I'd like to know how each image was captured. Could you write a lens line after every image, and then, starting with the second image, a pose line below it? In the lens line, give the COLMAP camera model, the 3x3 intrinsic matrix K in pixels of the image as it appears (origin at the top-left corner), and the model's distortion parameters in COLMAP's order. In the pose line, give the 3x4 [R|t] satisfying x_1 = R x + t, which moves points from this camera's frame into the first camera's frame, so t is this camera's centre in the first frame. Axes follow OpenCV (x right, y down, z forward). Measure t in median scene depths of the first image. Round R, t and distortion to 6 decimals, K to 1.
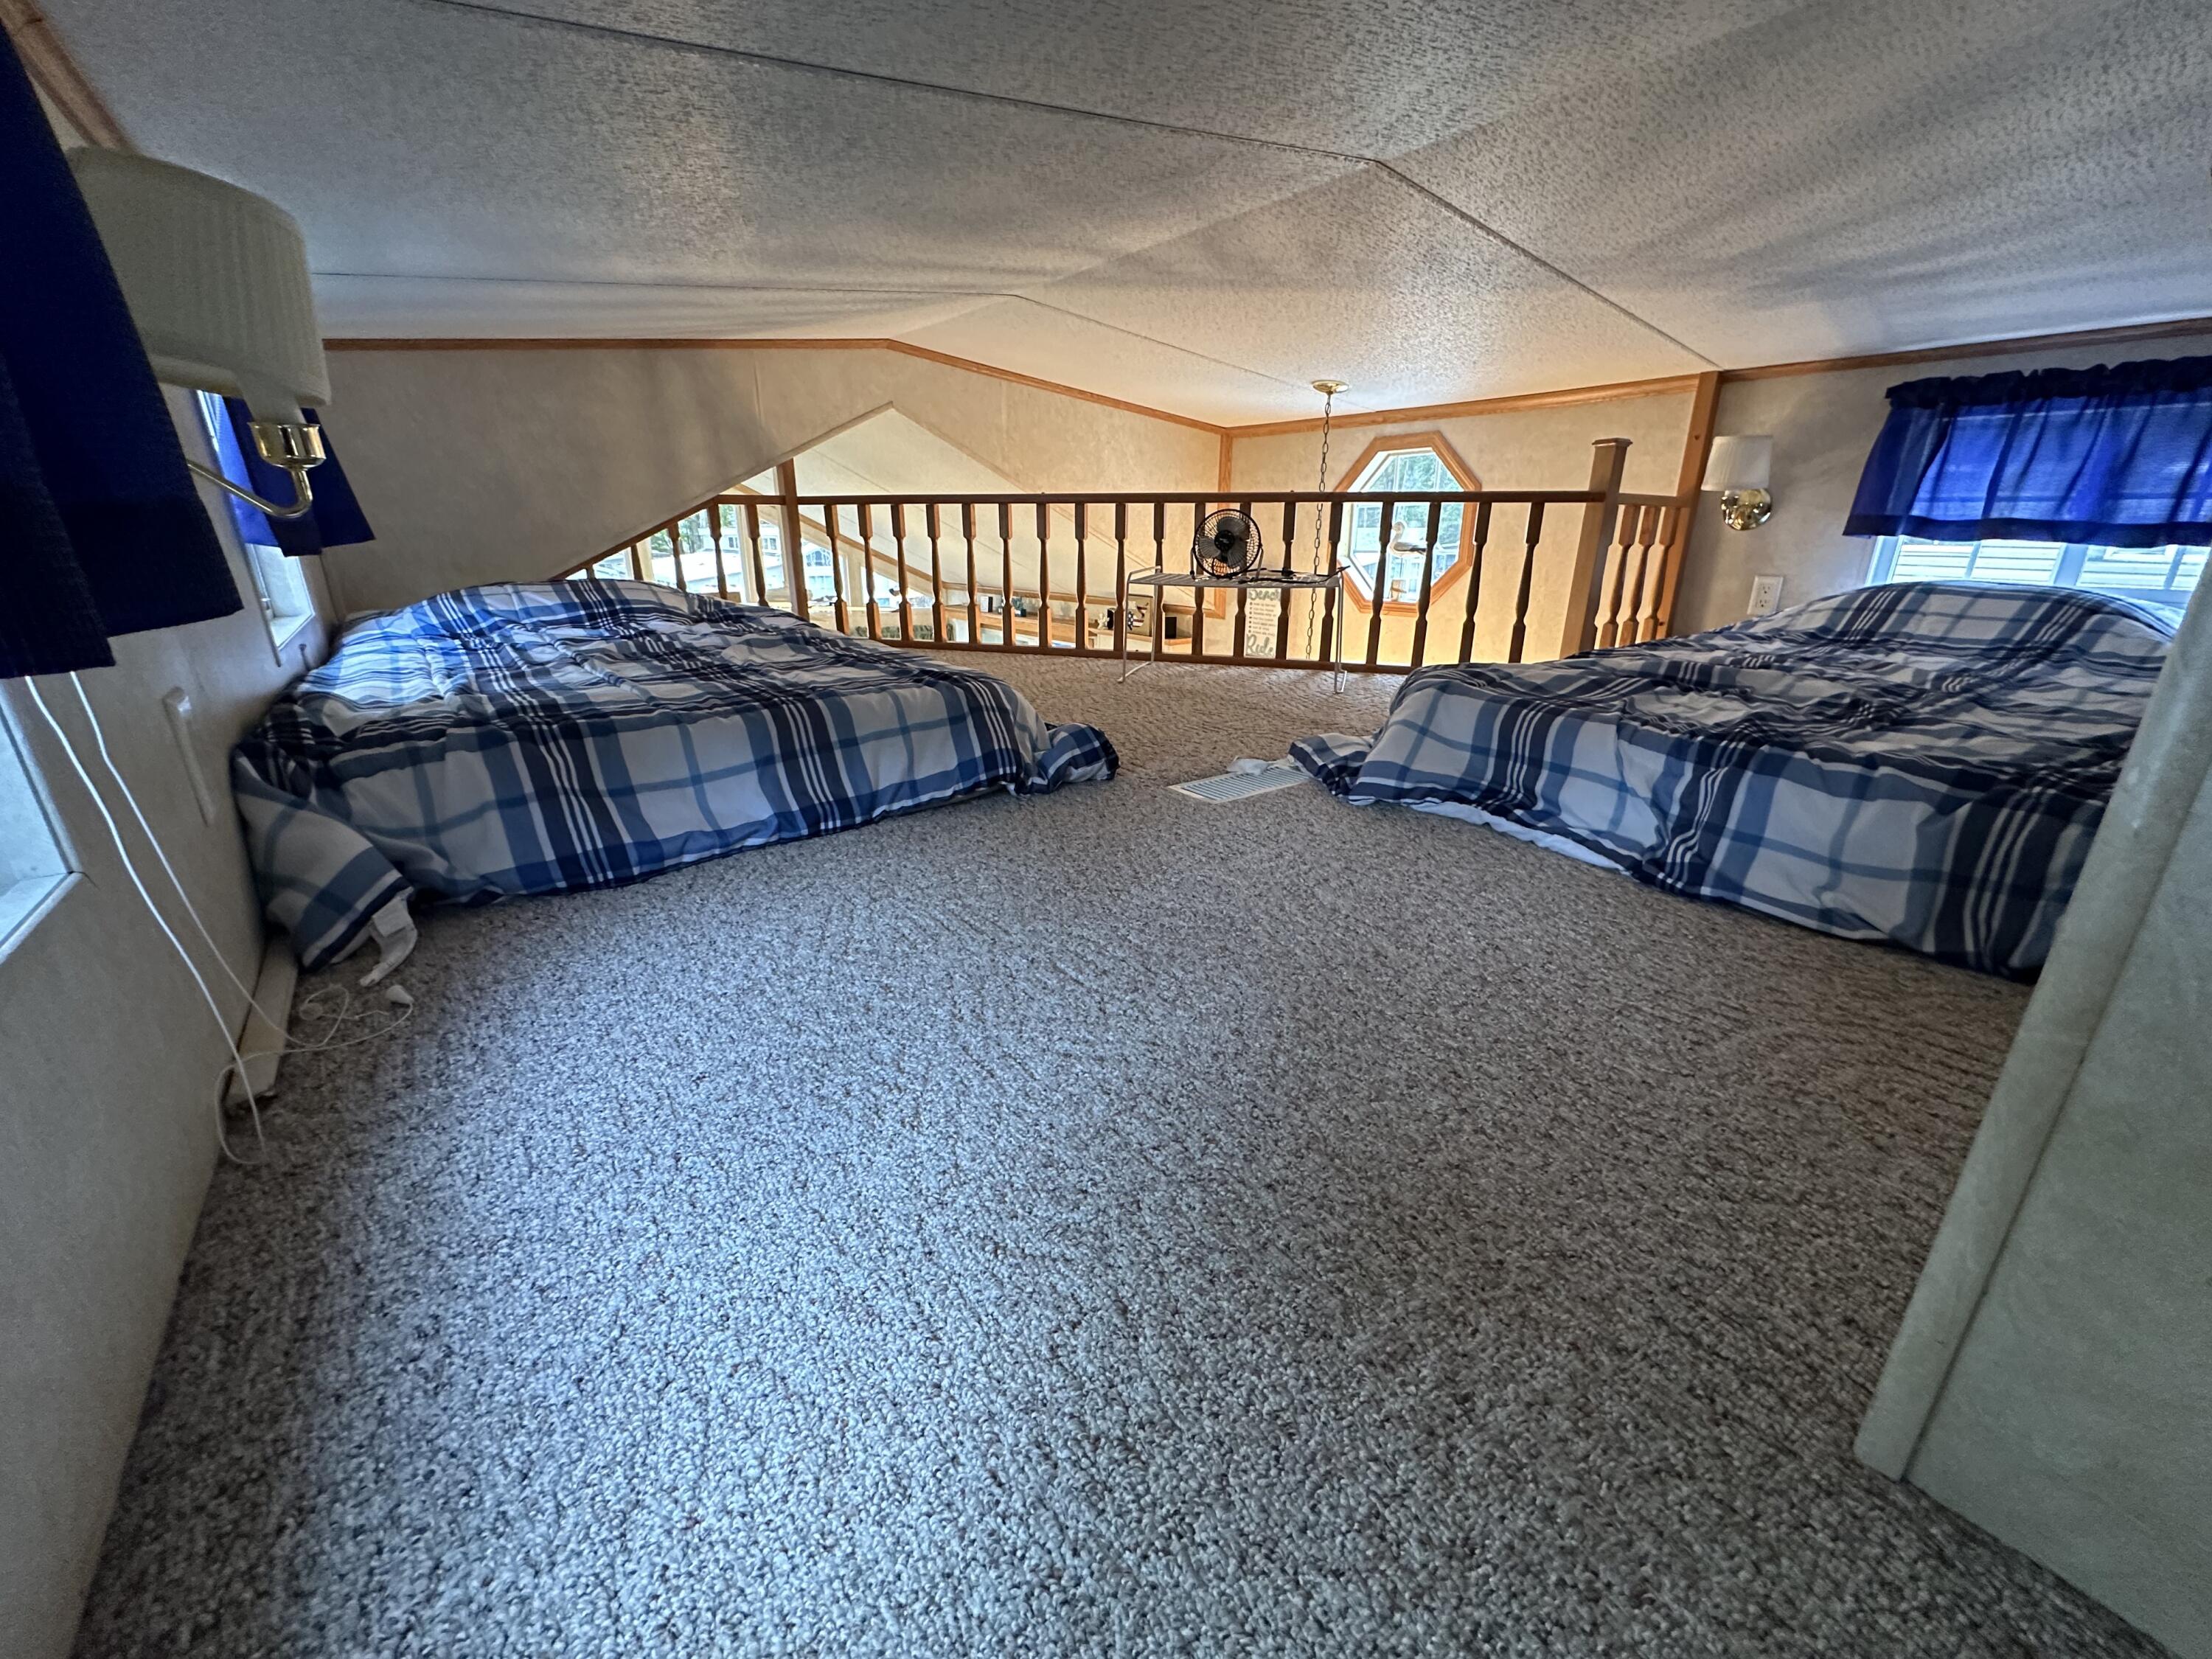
lens RADIAL K [[878.1, 0, 1106.0], [0, 878.1, 829.5], [0, 0, 1]] dist [-0.002807, 0.000014]
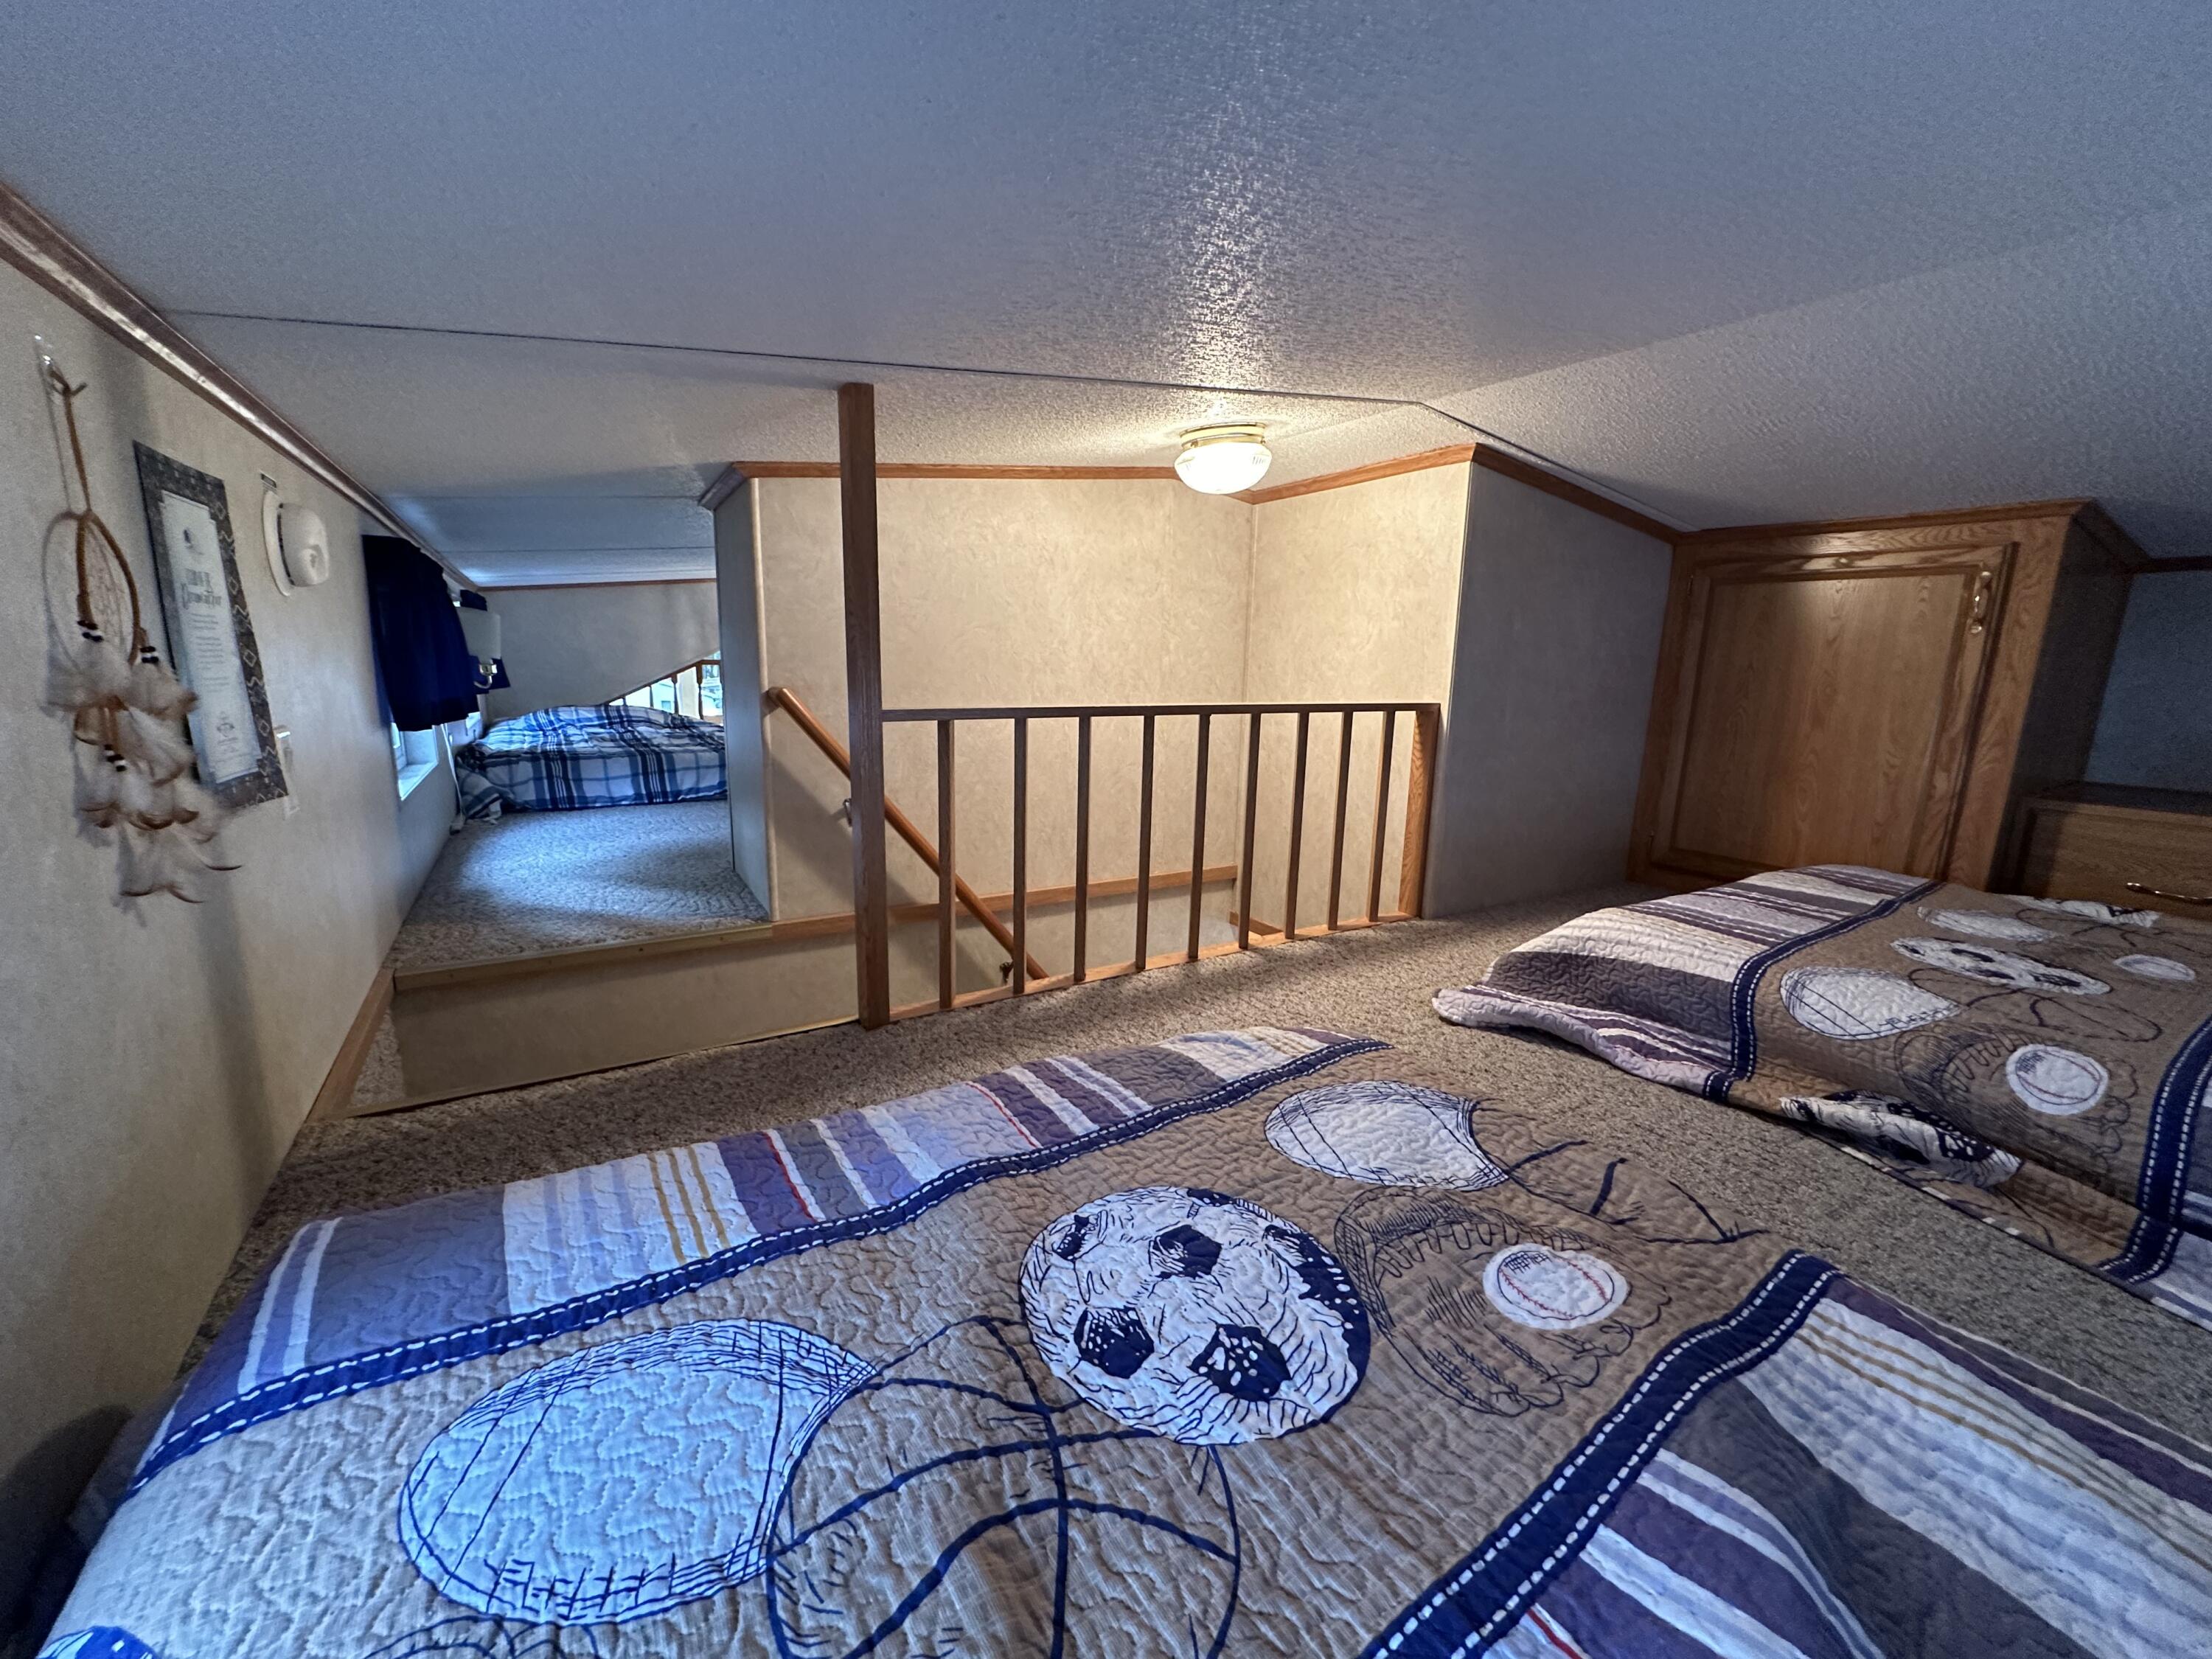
lens RADIAL K [[878.1, 0, 1106.0], [0, 878.1, 829.5], [0, 0, 1]] dist [-0.002807, 0.000014]
pose [[0.995509, 0.037581, -0.086884, 1.256401], [-0.049809, 0.988444, -0.143169, 0.392427], [0.080500, 0.146854, 0.985877, -1.462457]]
